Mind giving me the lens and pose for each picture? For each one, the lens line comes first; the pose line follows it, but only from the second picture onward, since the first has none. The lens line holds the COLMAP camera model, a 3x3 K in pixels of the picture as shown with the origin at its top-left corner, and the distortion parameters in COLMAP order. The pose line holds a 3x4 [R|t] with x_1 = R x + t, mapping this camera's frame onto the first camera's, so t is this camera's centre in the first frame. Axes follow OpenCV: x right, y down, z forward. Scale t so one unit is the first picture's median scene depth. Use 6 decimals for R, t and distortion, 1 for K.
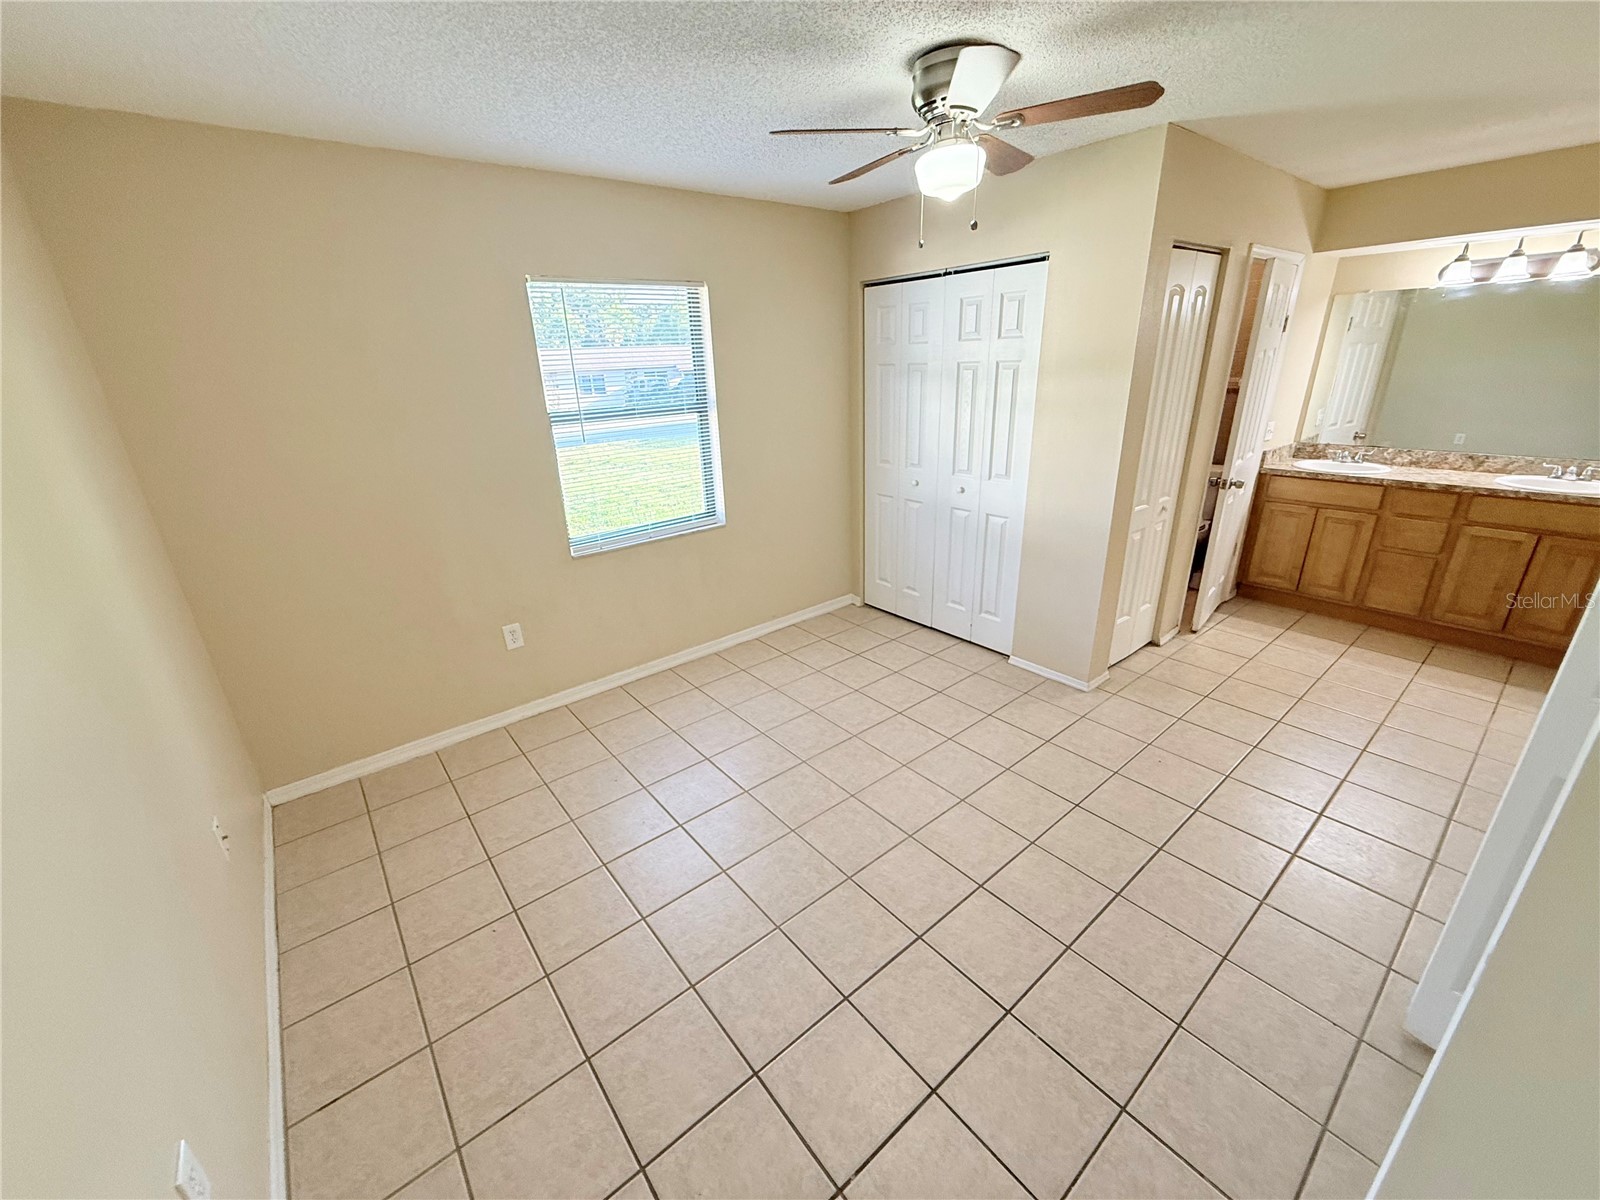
lens RADIAL K [[636.1, 0, 800.0], [0, 636.1, 600.0], [0, 0, 1]] dist [-0.000870, -0.000144]
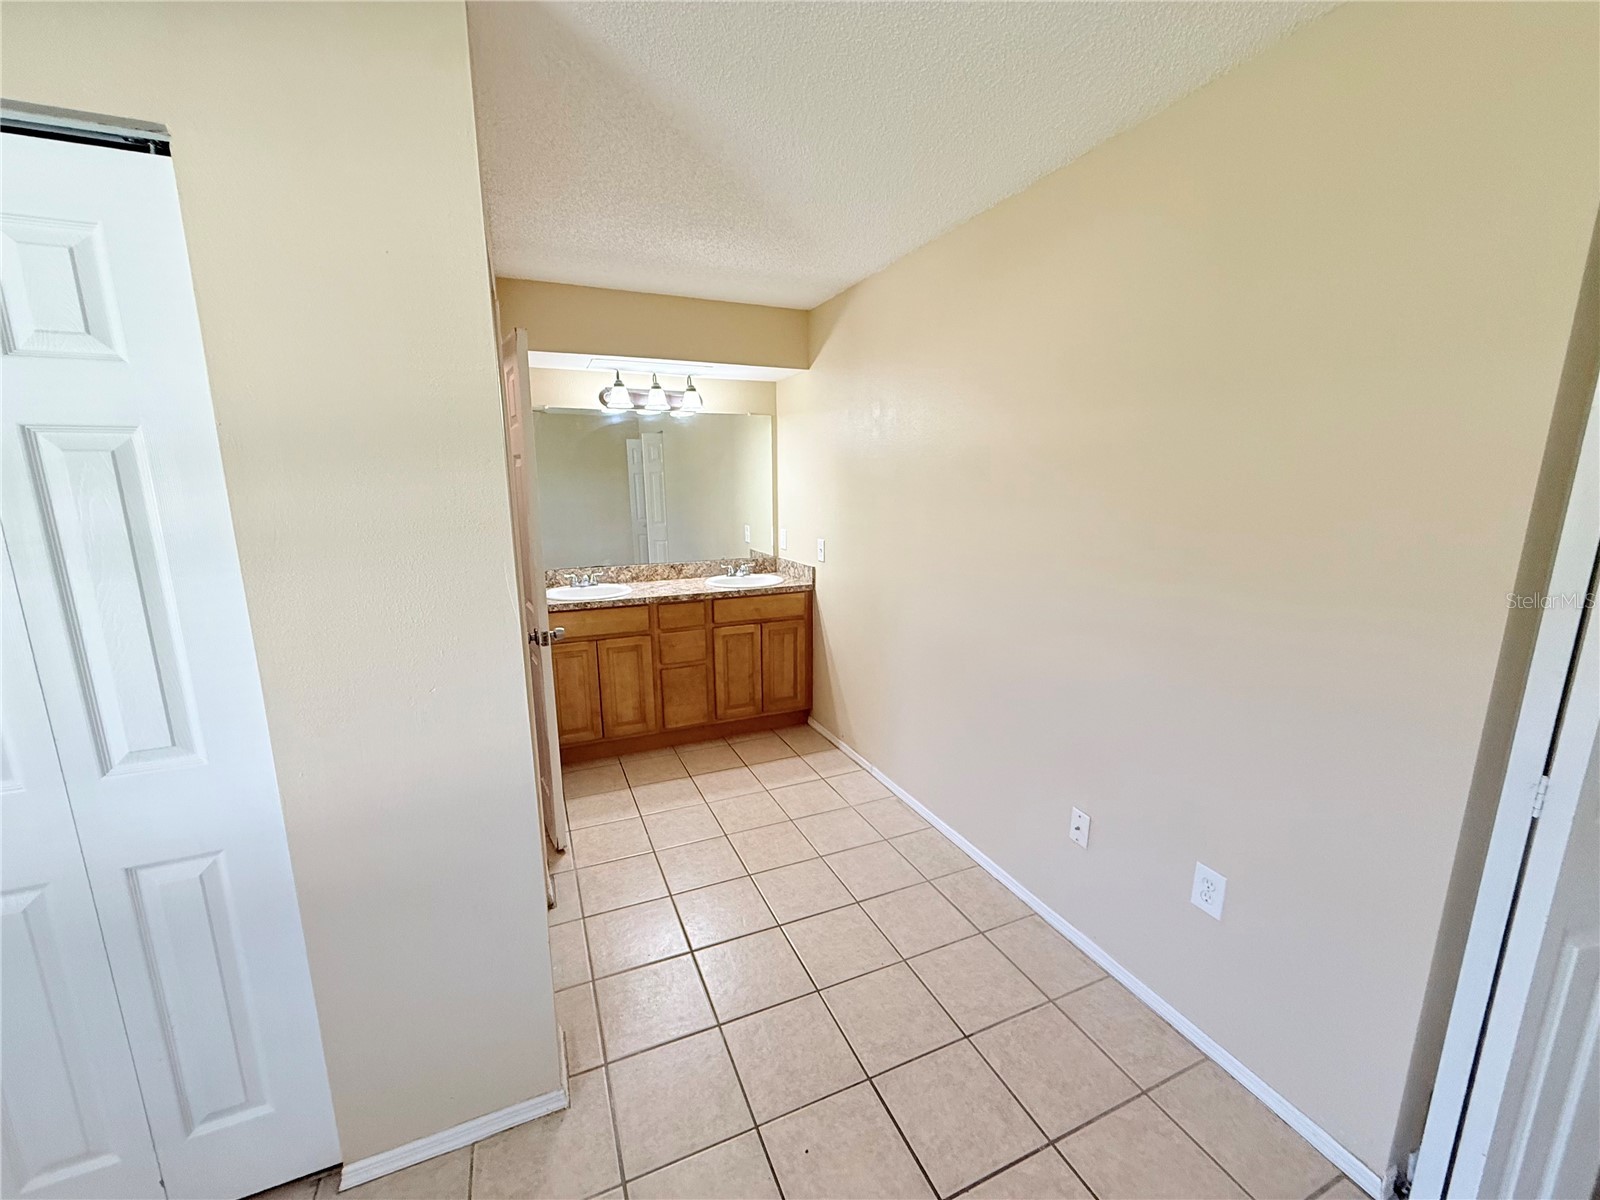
lens RADIAL K [[636.1, 0, 800.0], [0, 636.1, 600.0], [0, 0, 1]] dist [-0.000870, -0.000144]
pose [[0.265342, -0.147819, 0.952756, 0.086490], [0.339574, 0.939188, 0.051143, -0.156531], [-0.902376, 0.309960, 0.299401, 0.511089]]
